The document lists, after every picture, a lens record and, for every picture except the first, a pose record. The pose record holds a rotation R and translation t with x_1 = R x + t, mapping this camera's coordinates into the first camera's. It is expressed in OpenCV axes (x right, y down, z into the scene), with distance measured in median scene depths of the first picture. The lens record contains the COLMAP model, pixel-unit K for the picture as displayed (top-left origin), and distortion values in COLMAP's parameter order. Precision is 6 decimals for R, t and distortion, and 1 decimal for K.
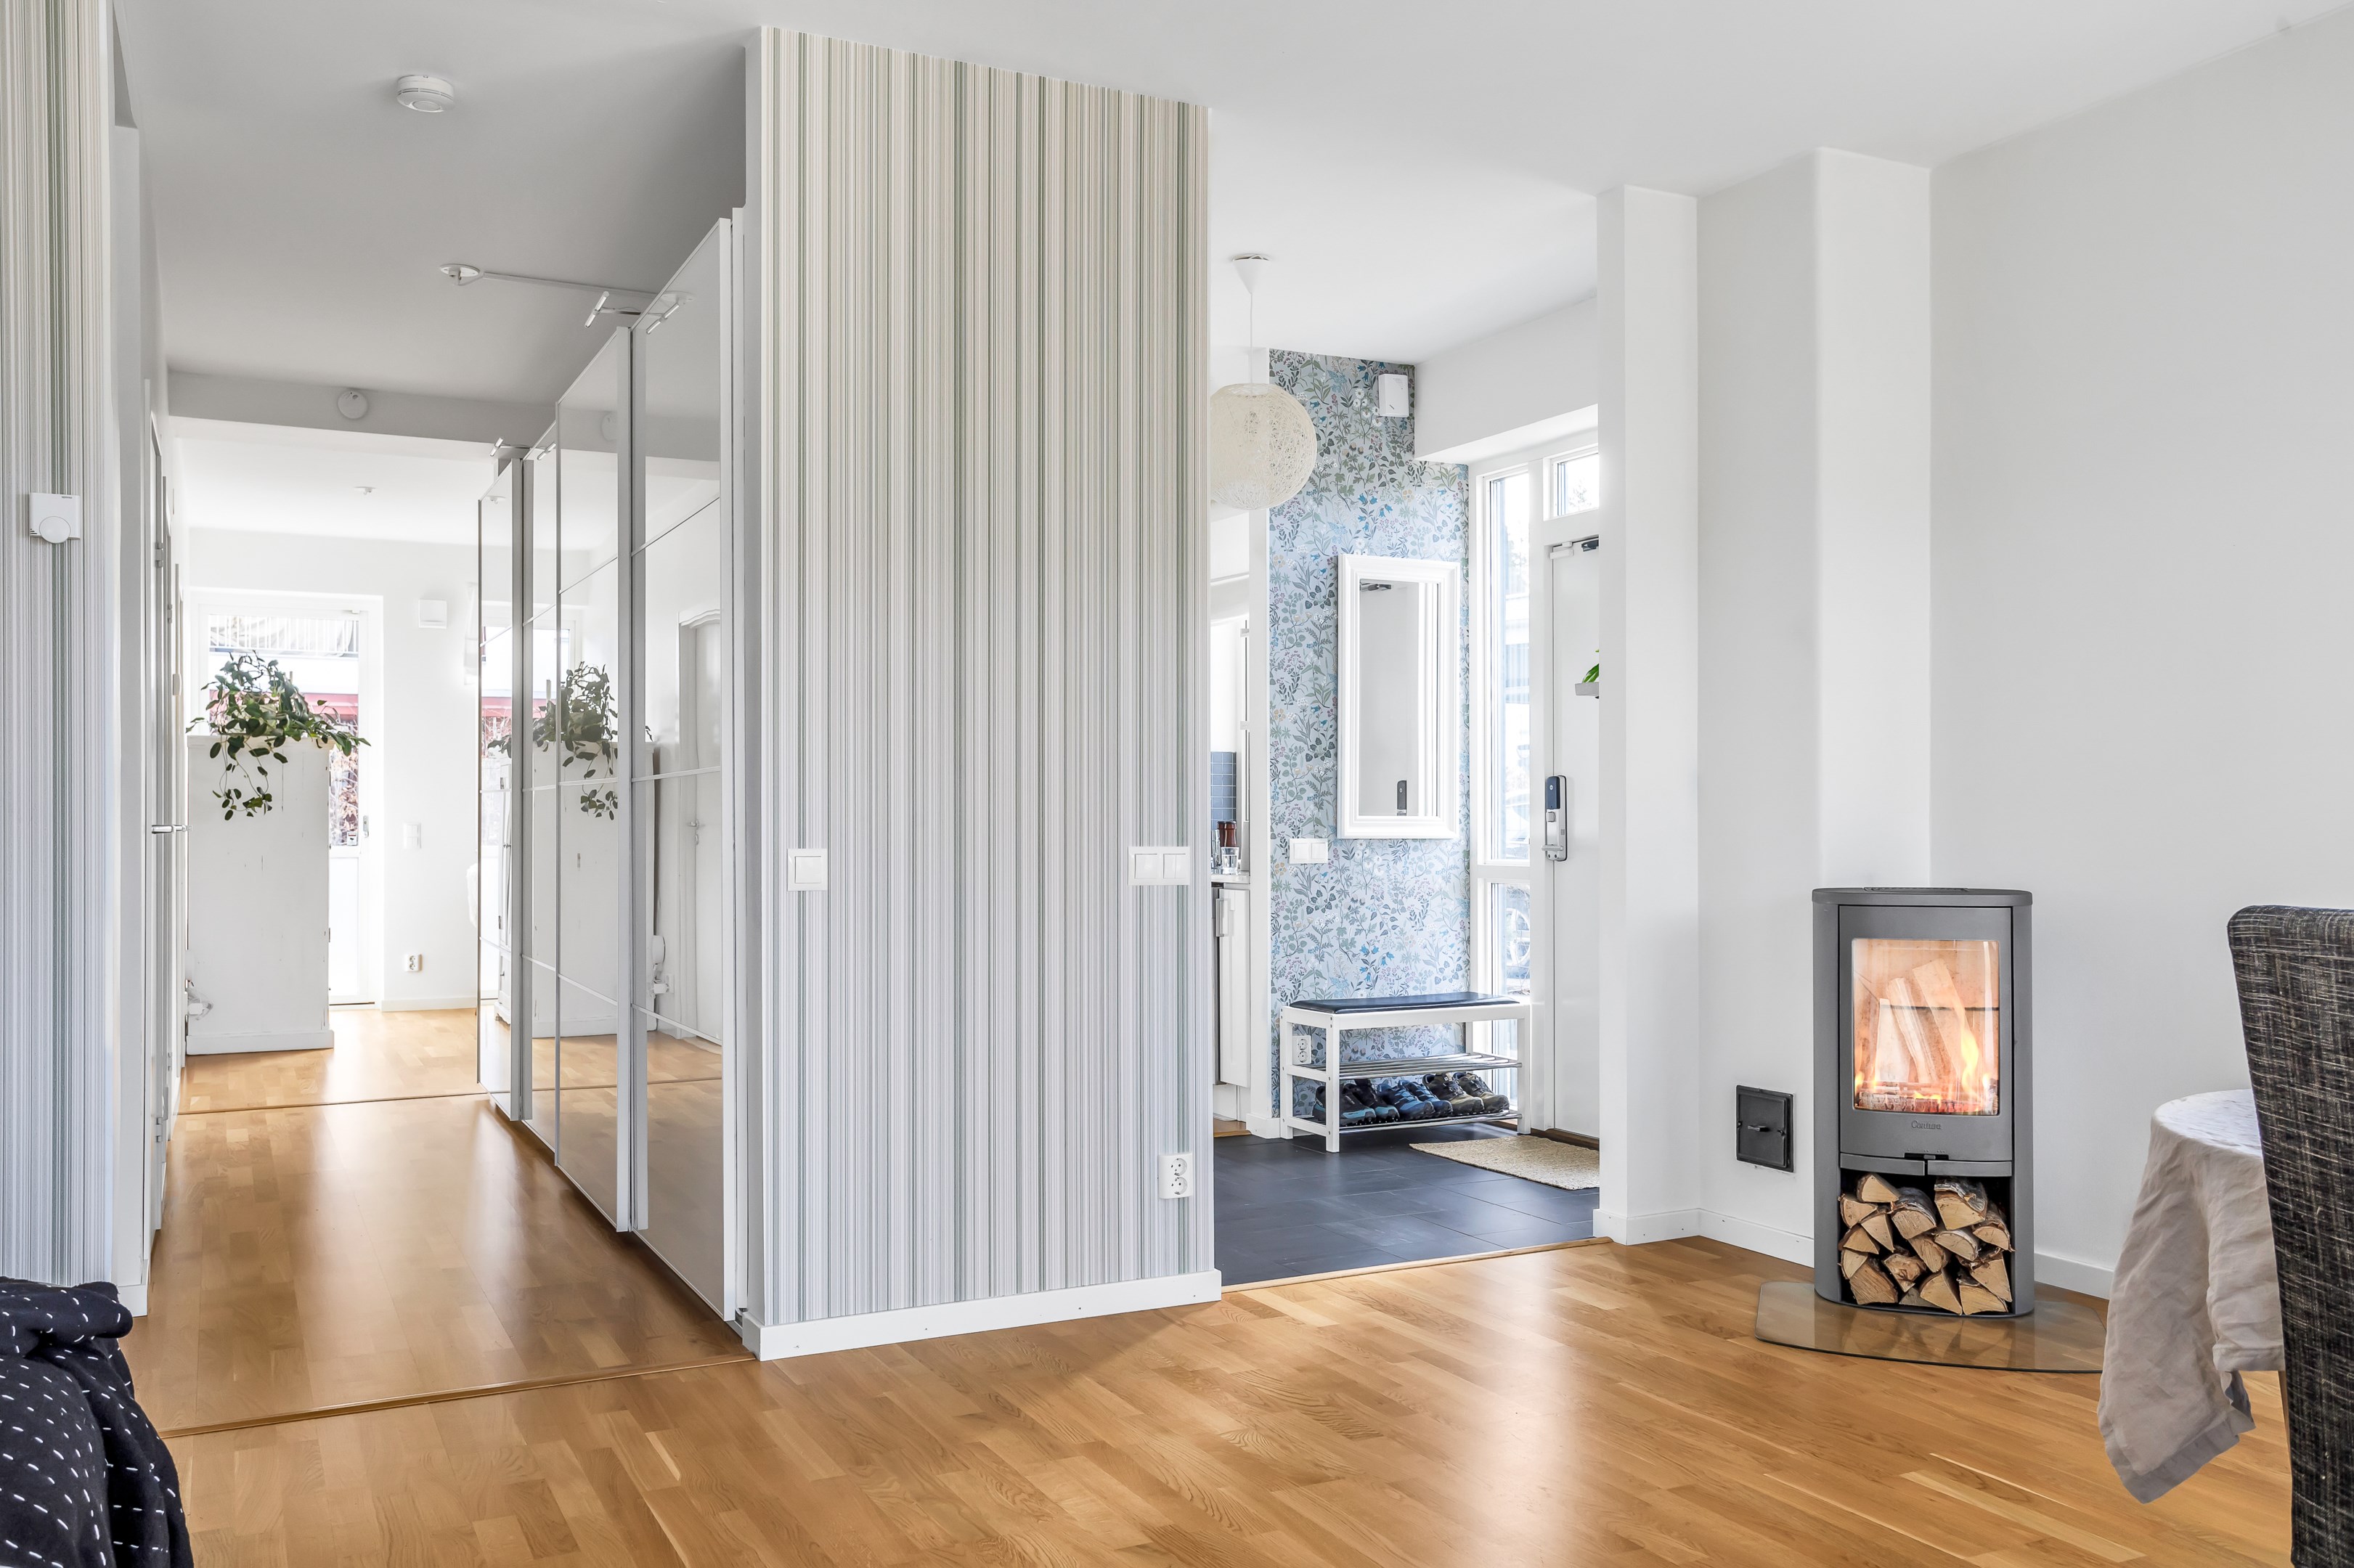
lens RADIAL K [[1901.1, 0, 1182.5], [0, 1901.1, 827.7], [0, 0, 1]] dist [0.002646, 0.013345]
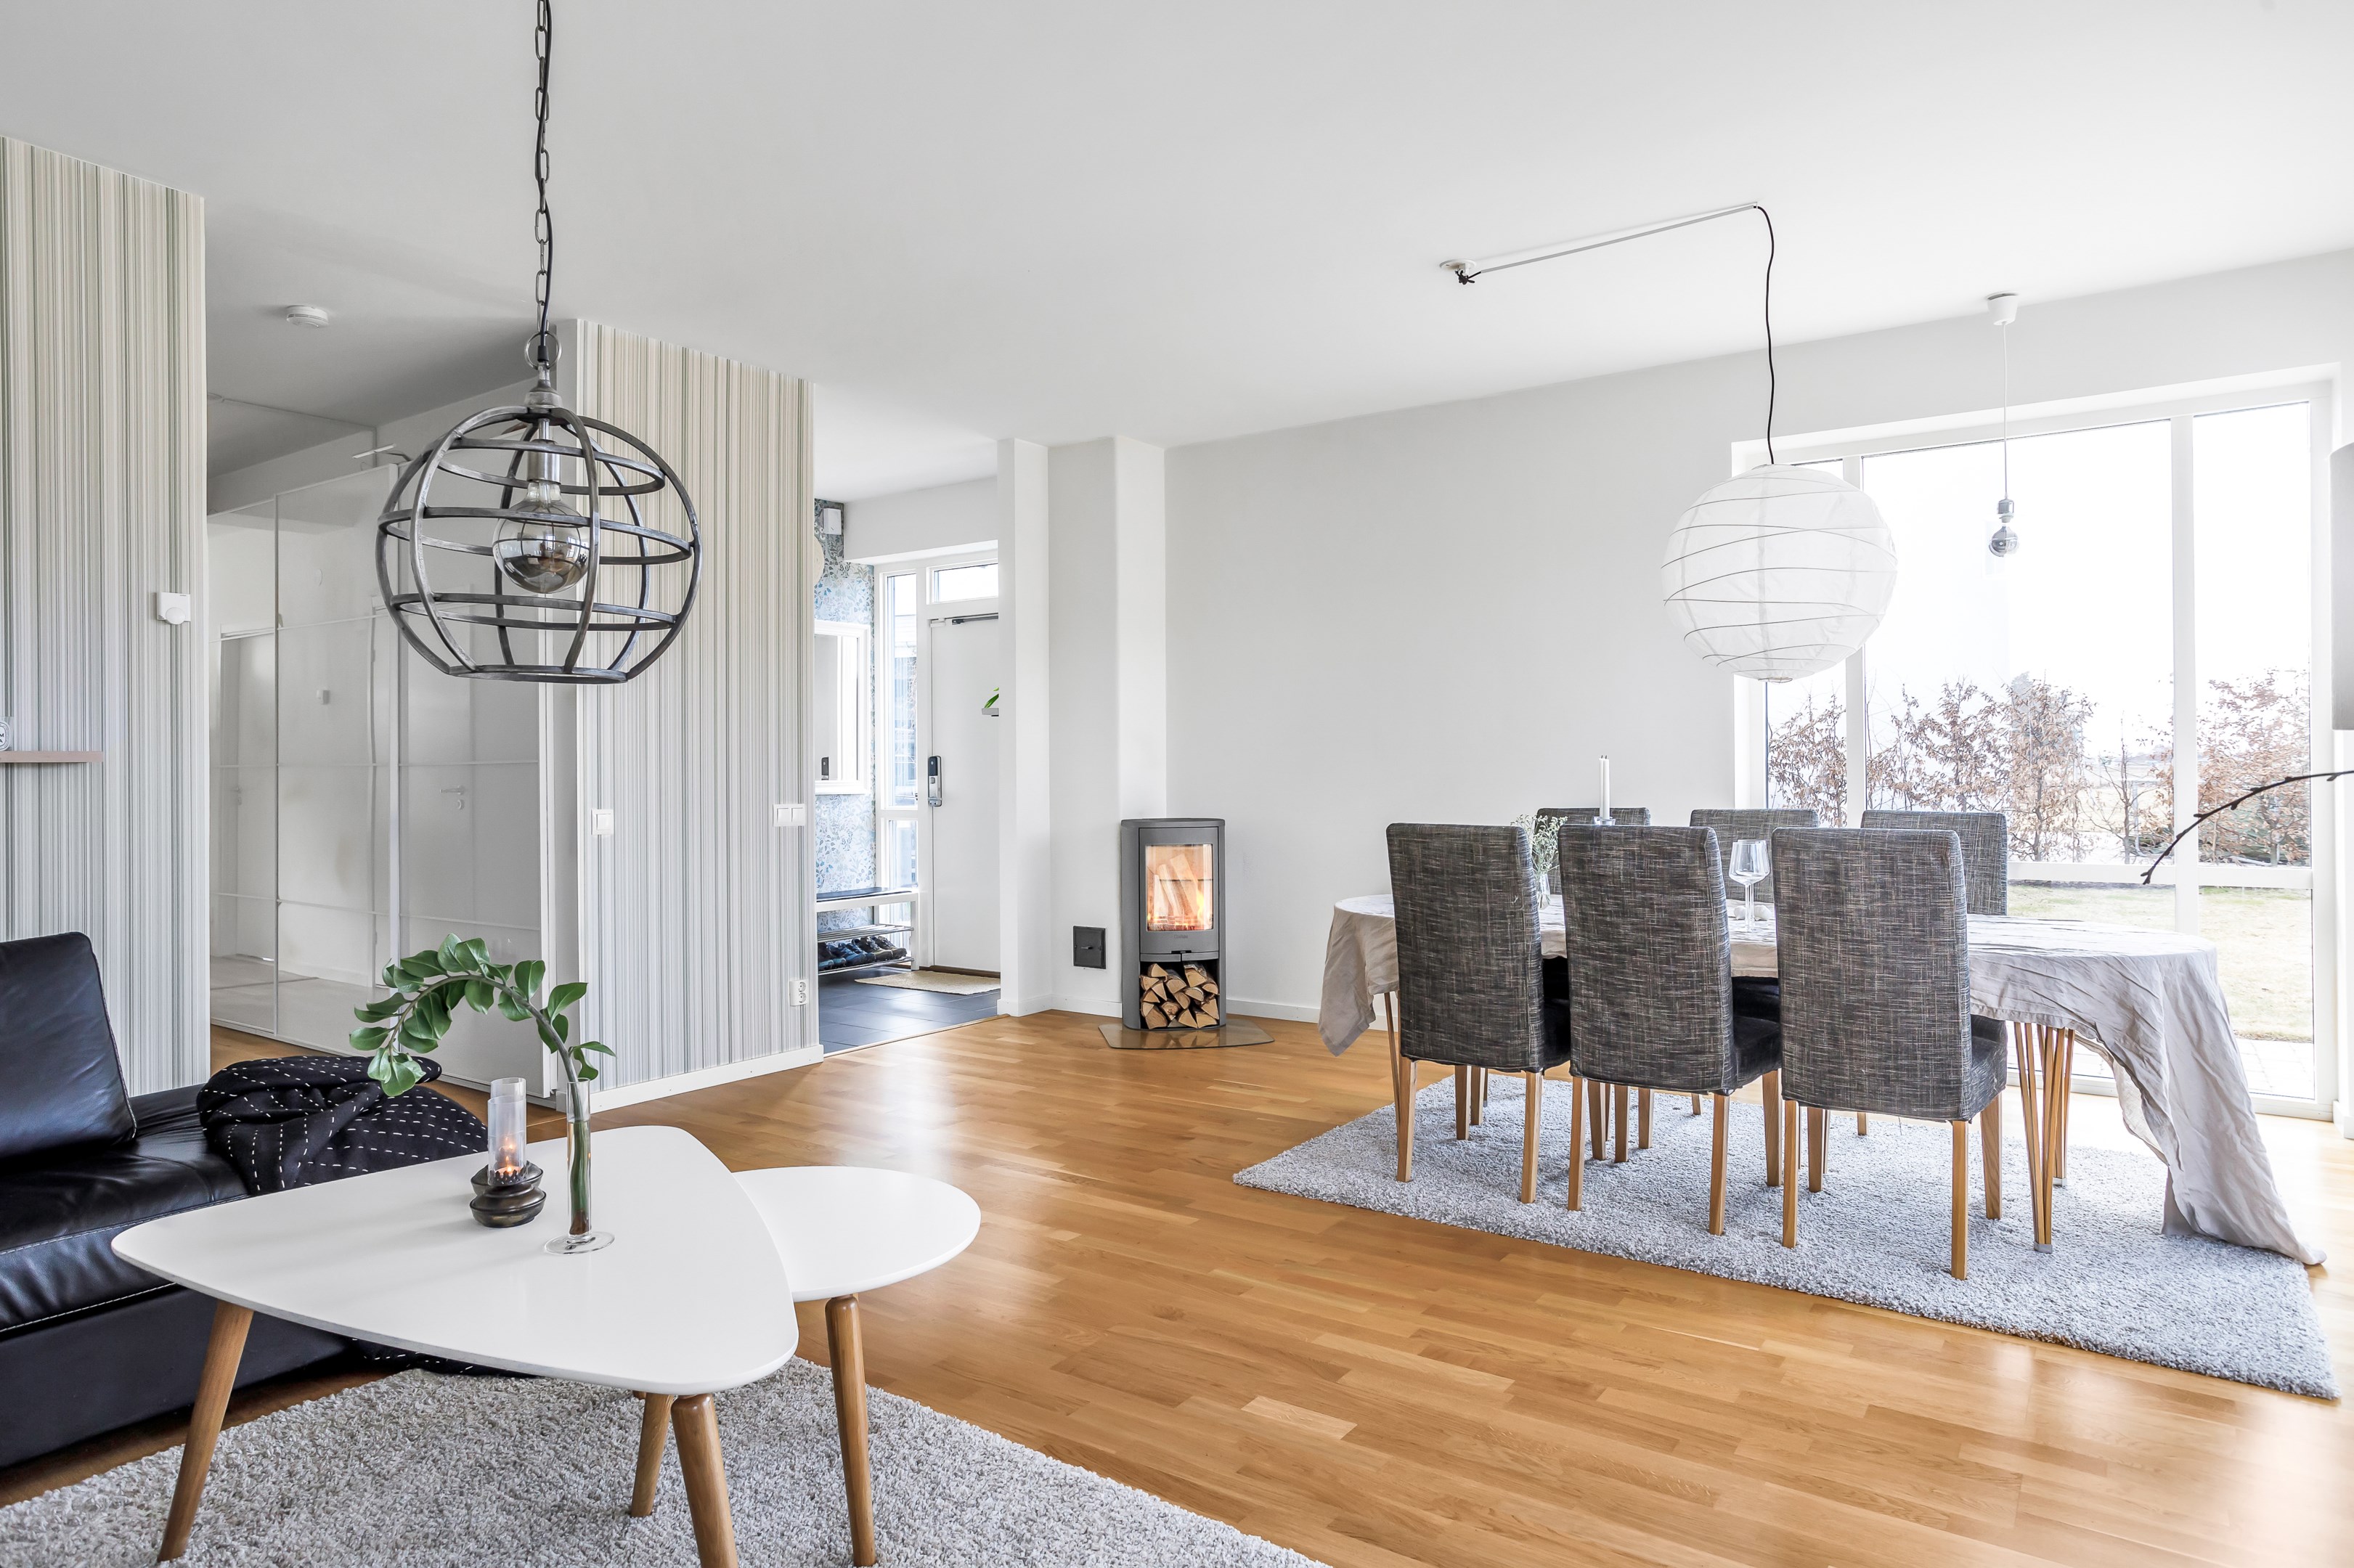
lens RADIAL K [[1359.9, 0, 1177.0], [0, 1359.9, 784.0], [0, 0, 1]] dist [-0.001064, 0.000619]
pose [[0.886533, -0.009339, 0.462571, -0.264373], [0.007290, 0.999954, 0.006217, -0.013197], [-0.462607, -0.002140, 0.886561, -0.260899]]
